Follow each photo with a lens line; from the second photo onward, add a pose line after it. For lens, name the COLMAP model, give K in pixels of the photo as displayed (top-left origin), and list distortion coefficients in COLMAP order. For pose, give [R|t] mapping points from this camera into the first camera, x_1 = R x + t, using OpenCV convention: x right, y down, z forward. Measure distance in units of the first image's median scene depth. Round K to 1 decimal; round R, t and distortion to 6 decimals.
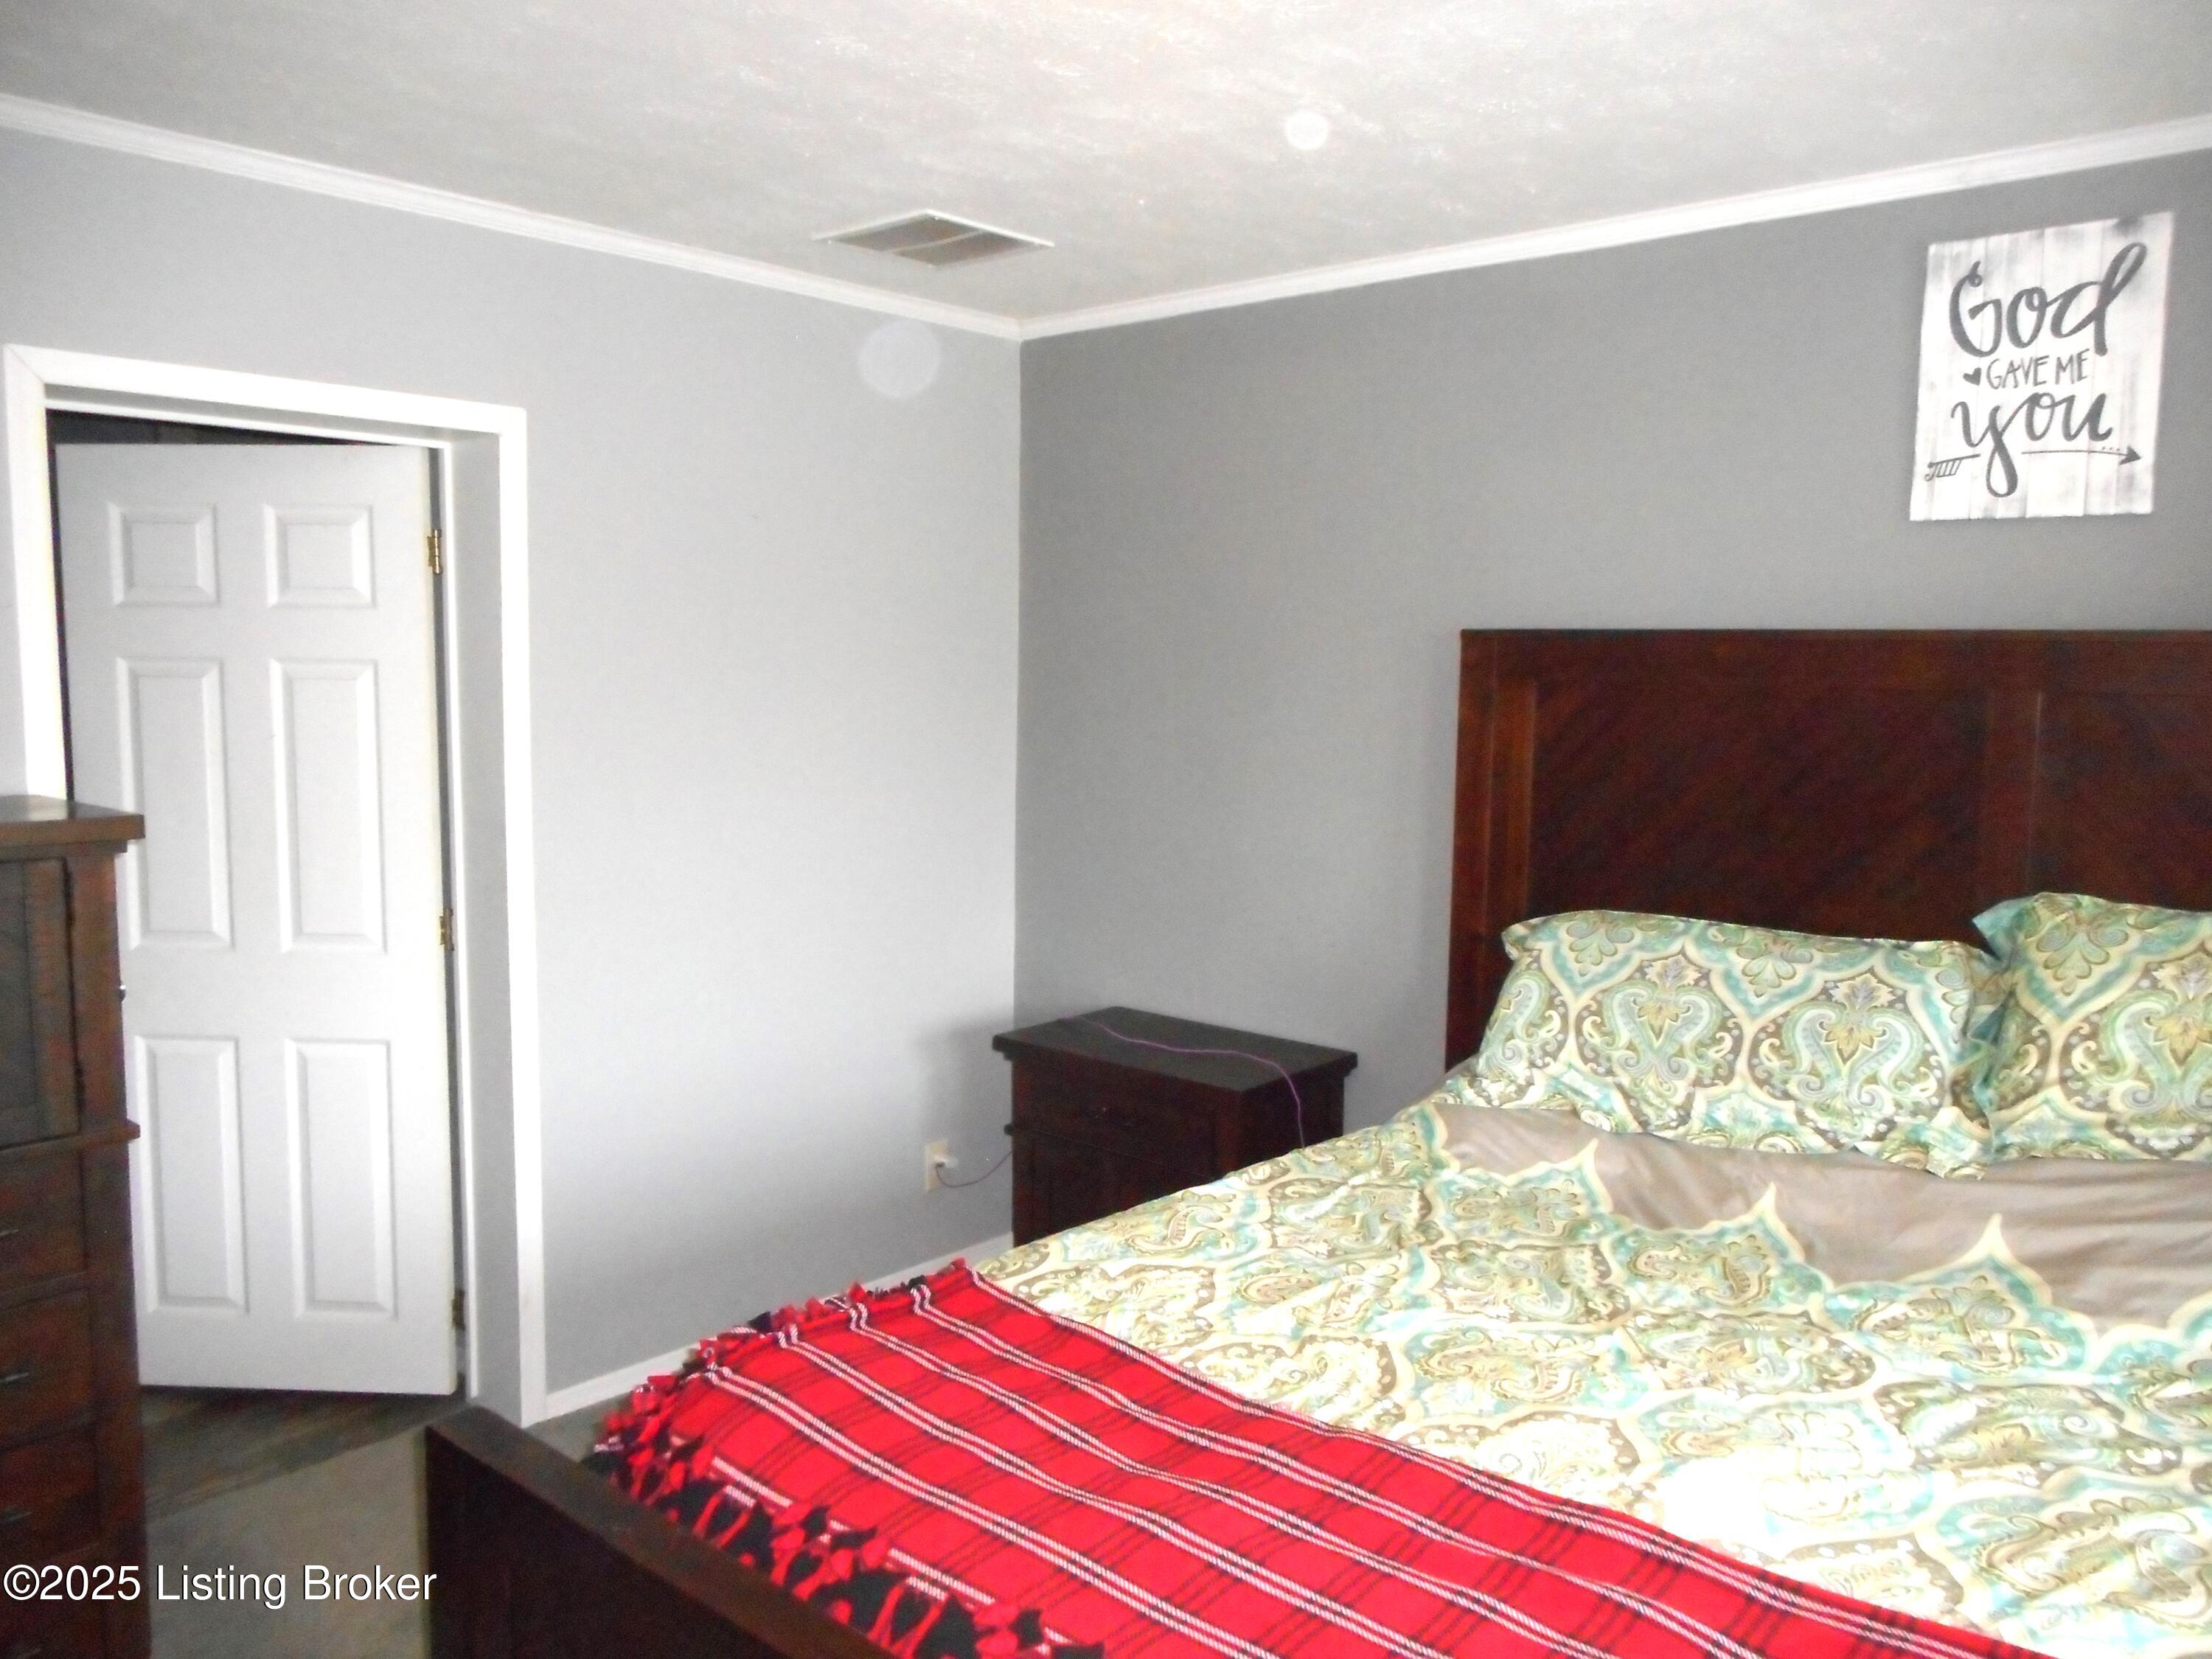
lens RADIAL K [[1630.0, 0, 1104.5], [0, 1630.0, 836.8], [0, 0, 1]] dist [-0.014951, 0.005292]
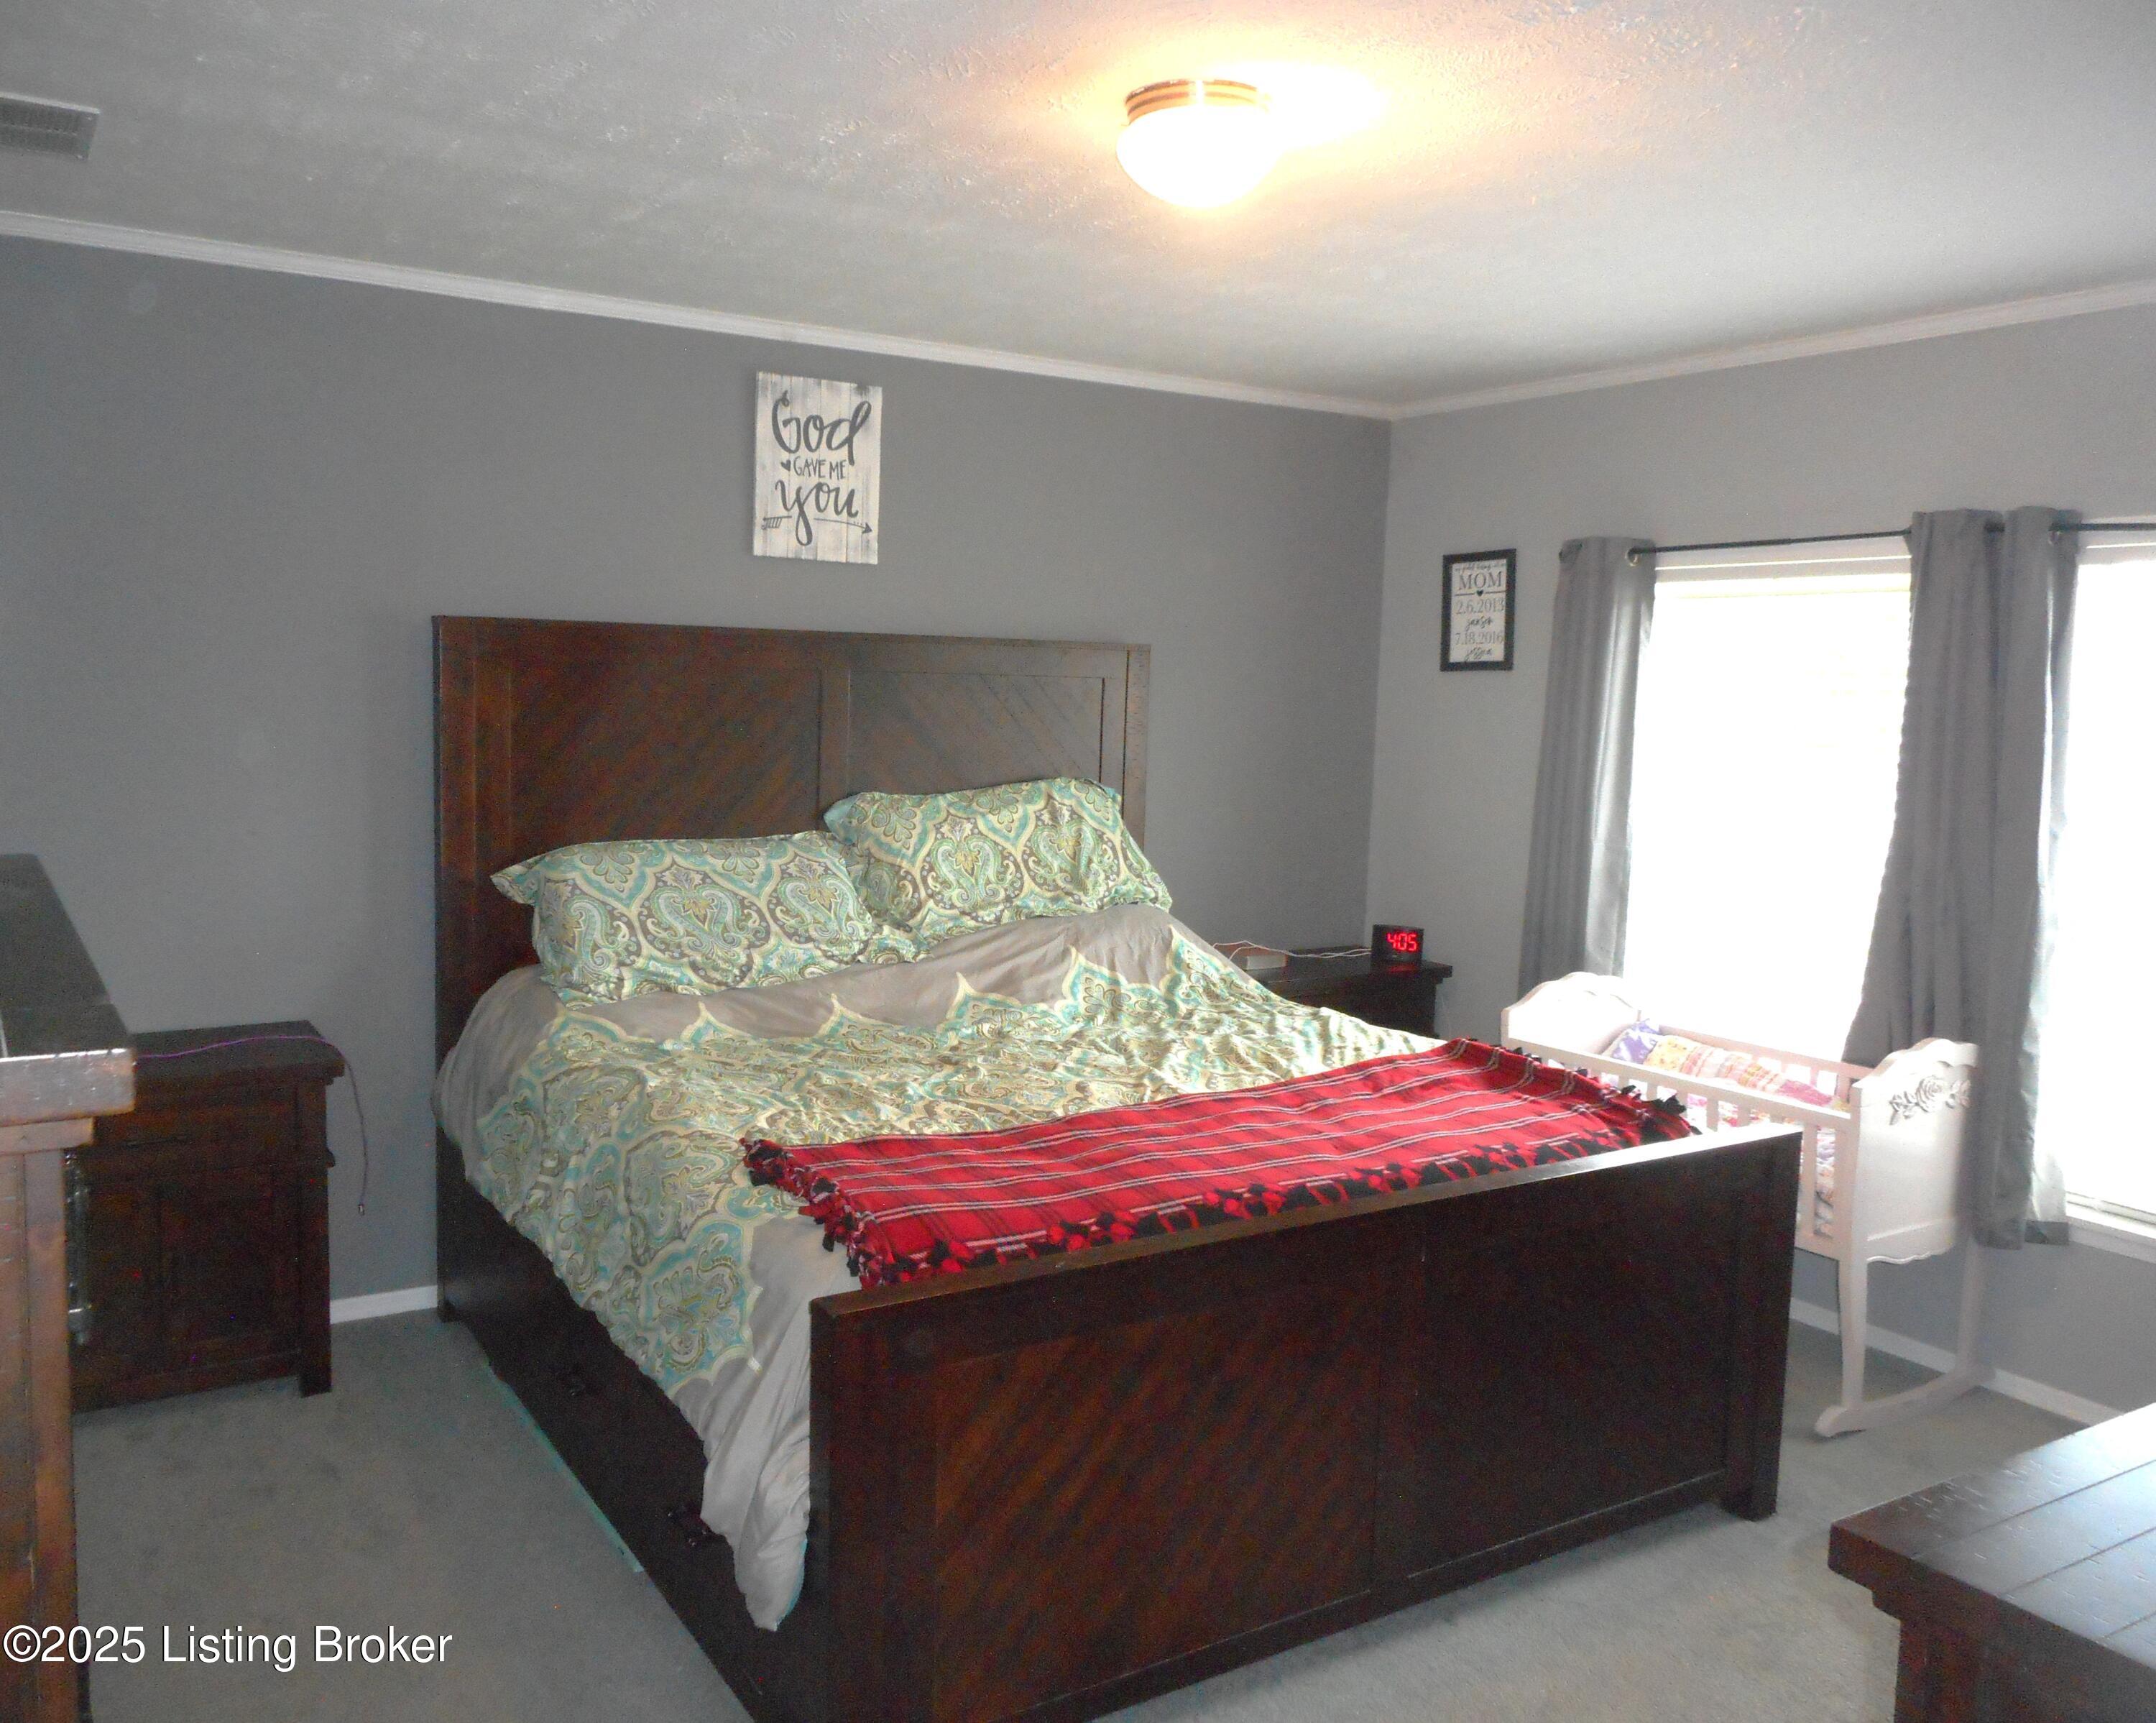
lens RADIAL K [[1580.3, 0, 1073.9], [0, 1580.3, 840.8], [0, 0, 1]] dist [0.007133, -0.003393]
pose [[0.311372, -0.103991, 0.944581, -0.853494], [0.083482, 0.993145, 0.081819, -0.030098], [-0.946614, 0.053379, 0.317919, 0.288866]]
